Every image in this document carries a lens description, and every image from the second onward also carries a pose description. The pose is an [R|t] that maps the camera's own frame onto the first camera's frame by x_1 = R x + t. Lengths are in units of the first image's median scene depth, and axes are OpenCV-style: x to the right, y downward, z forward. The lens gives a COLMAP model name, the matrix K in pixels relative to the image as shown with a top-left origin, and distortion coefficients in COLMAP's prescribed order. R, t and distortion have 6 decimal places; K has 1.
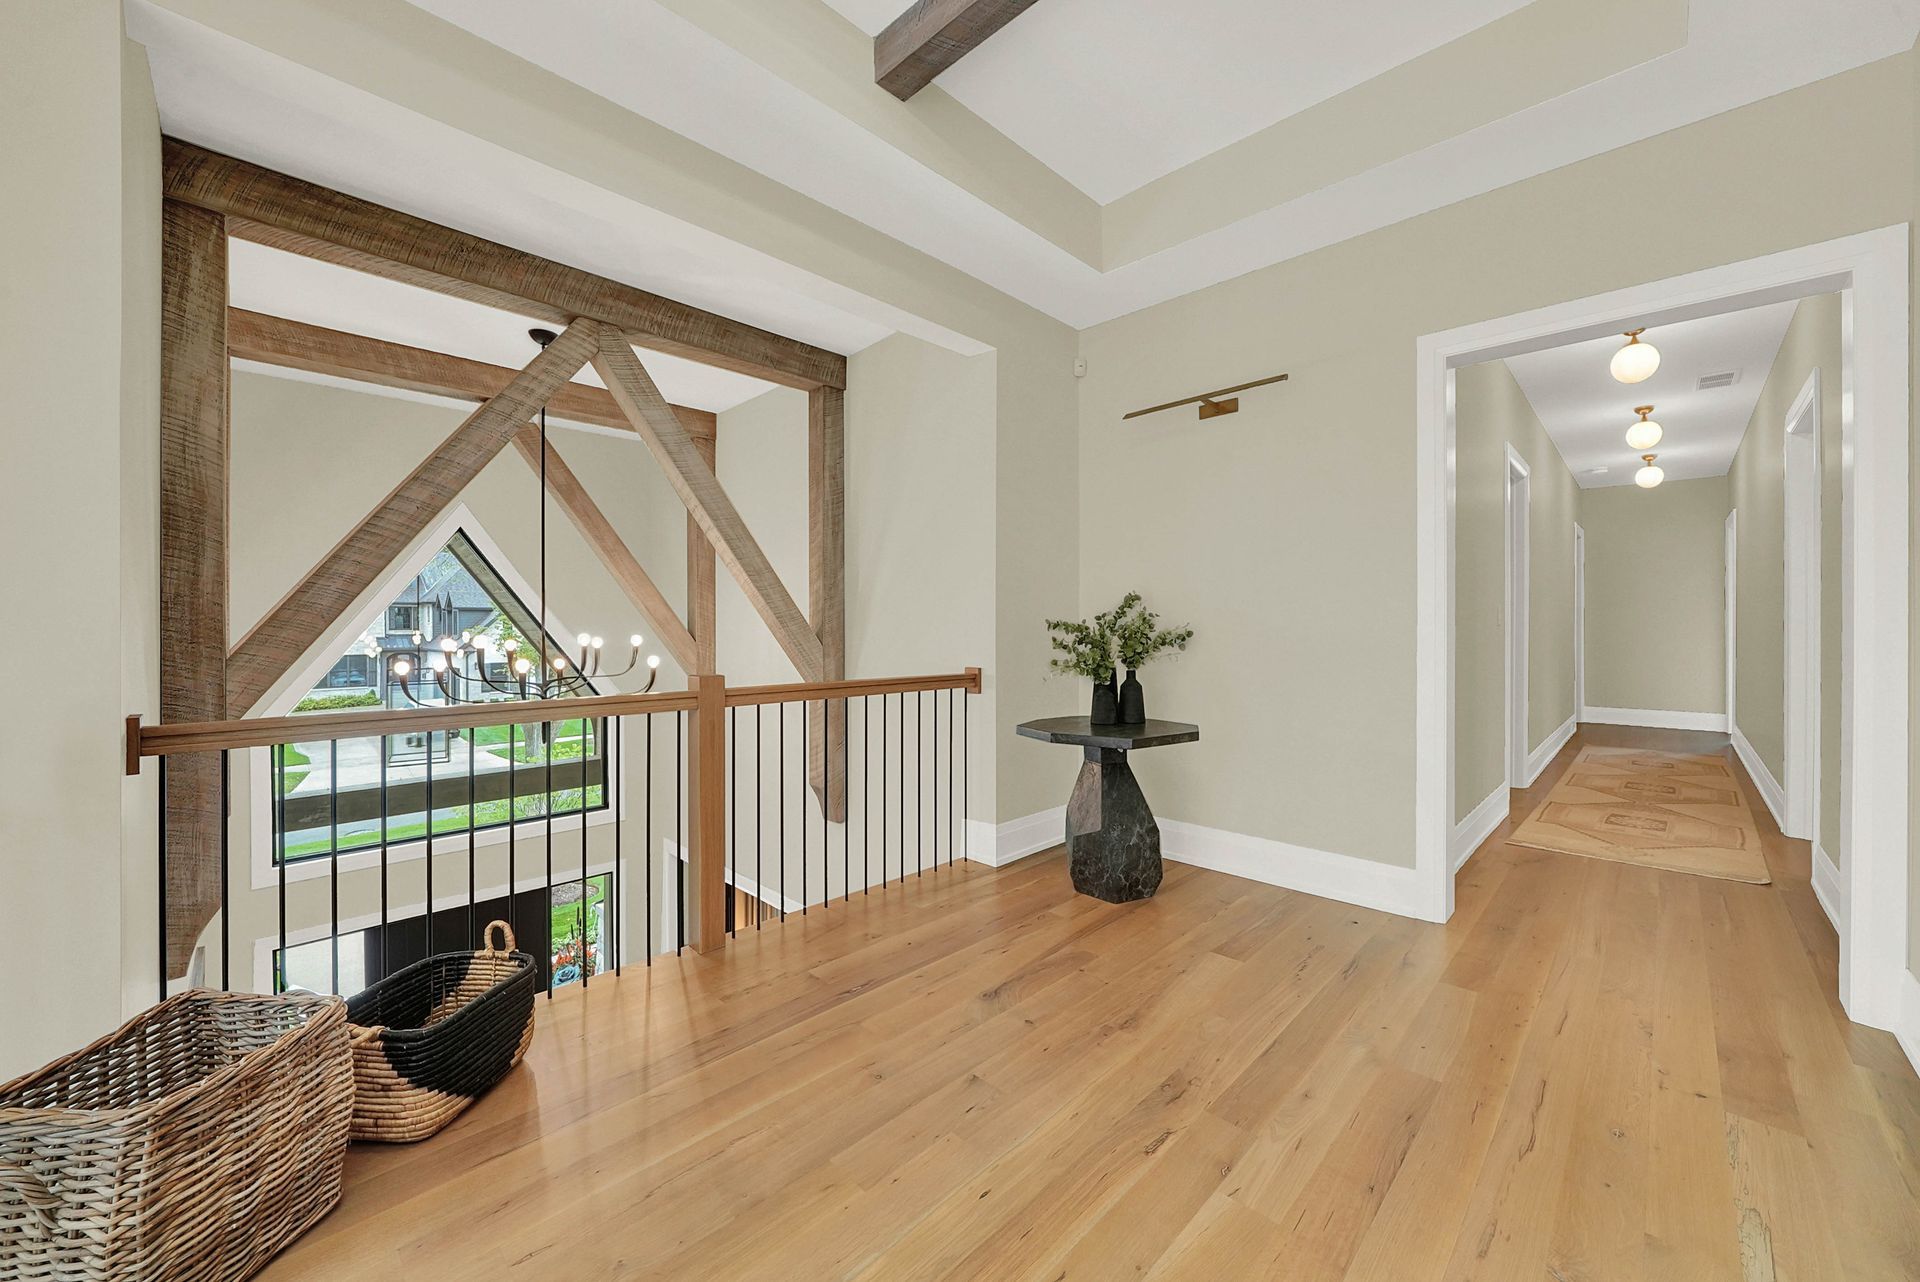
lens RADIAL K [[749.0, 0, 961.8], [0, 749.0, 630.0], [0, 0, 1]] dist [-0.010904, 0.002764]
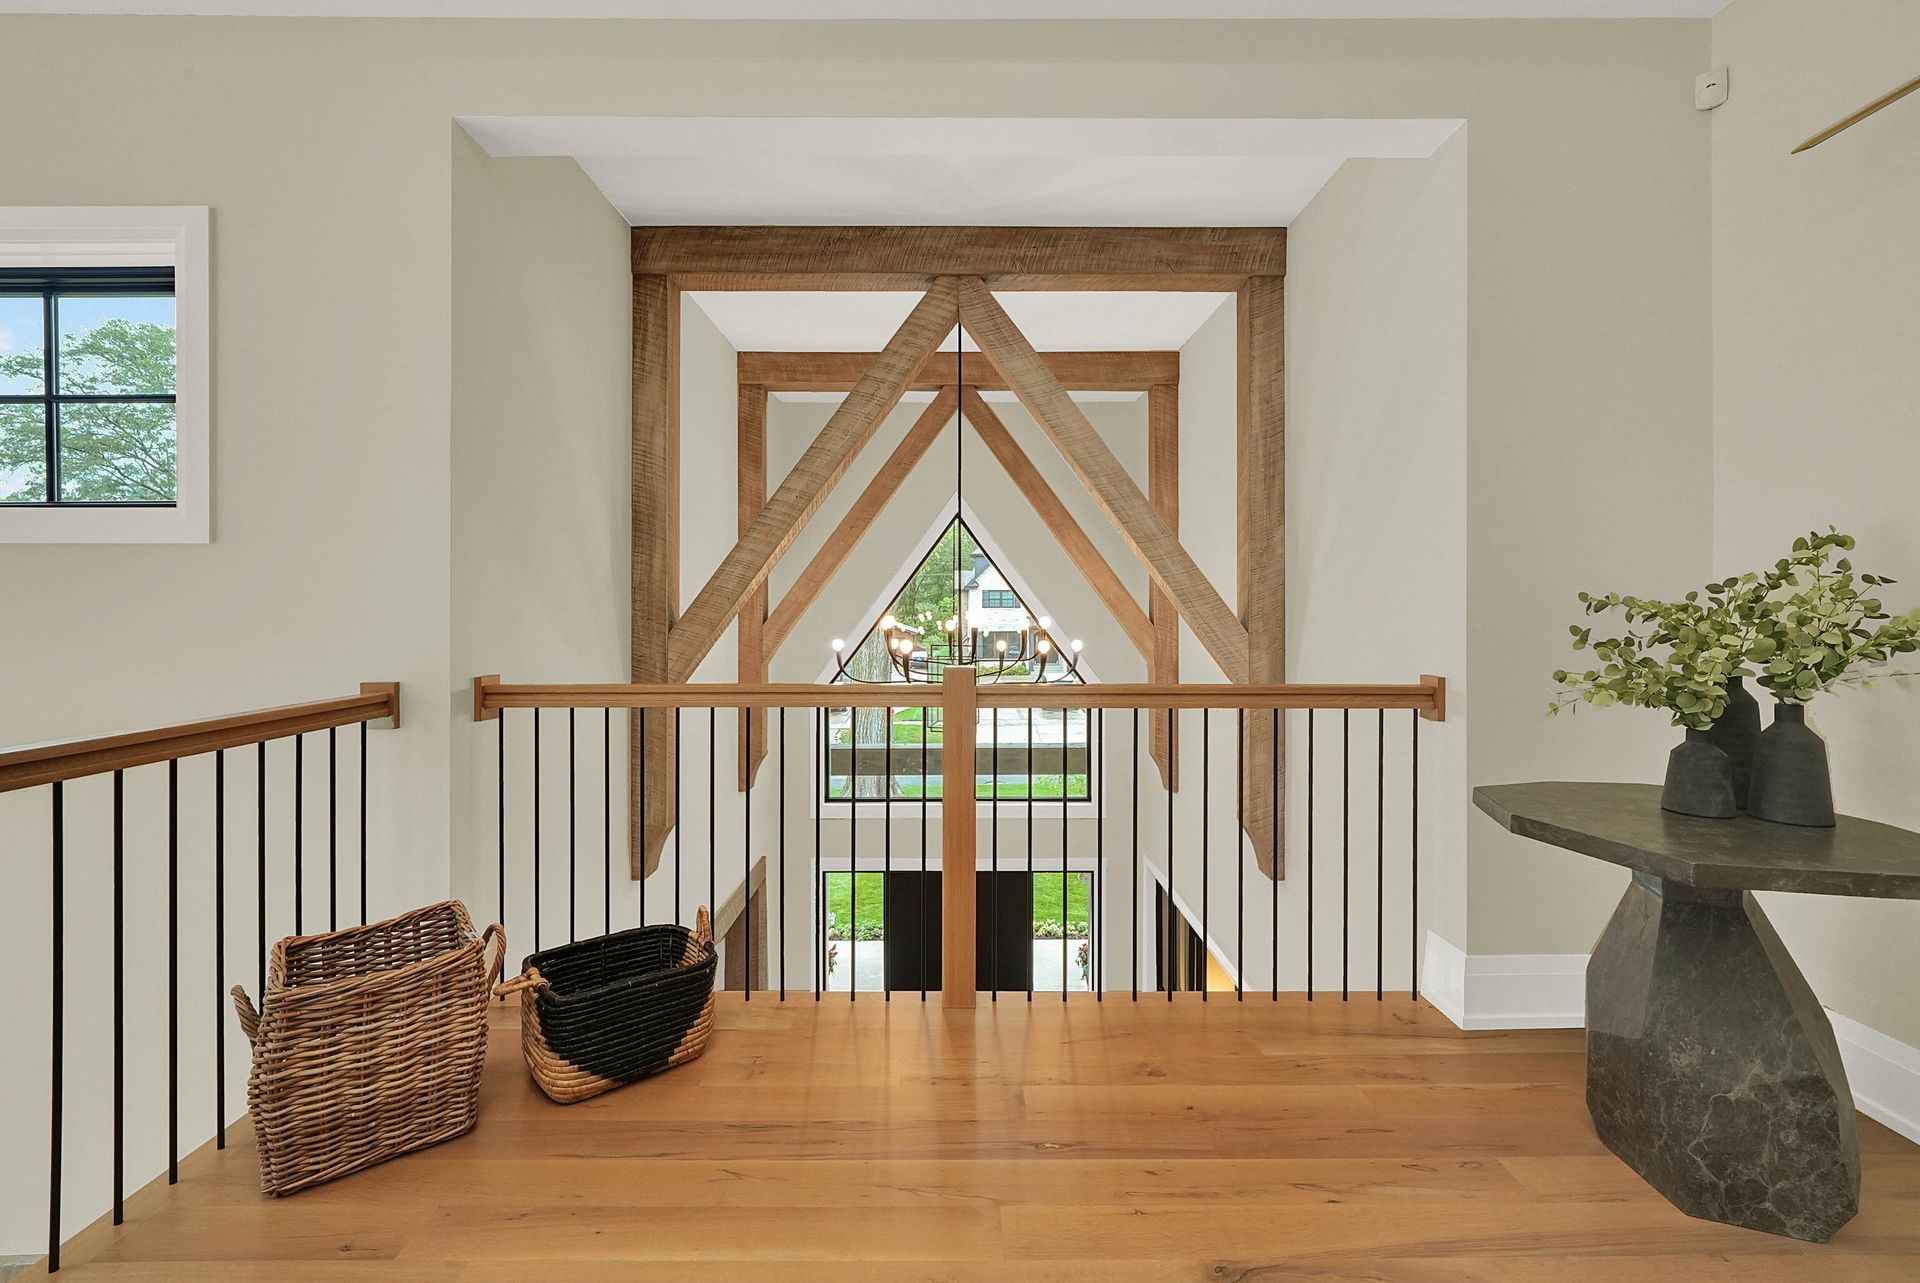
lens RADIAL K [[800.5, 0, 955.1], [0, 800.5, 612.4], [0, 0, 1]] dist [-0.009910, 0.001279]
pose [[0.690409, 0.003500, -0.723411, 0.224277], [-0.004017, 0.999991, 0.001003, 0.000933], [0.723408, 0.002213, 0.690417, 0.313739]]
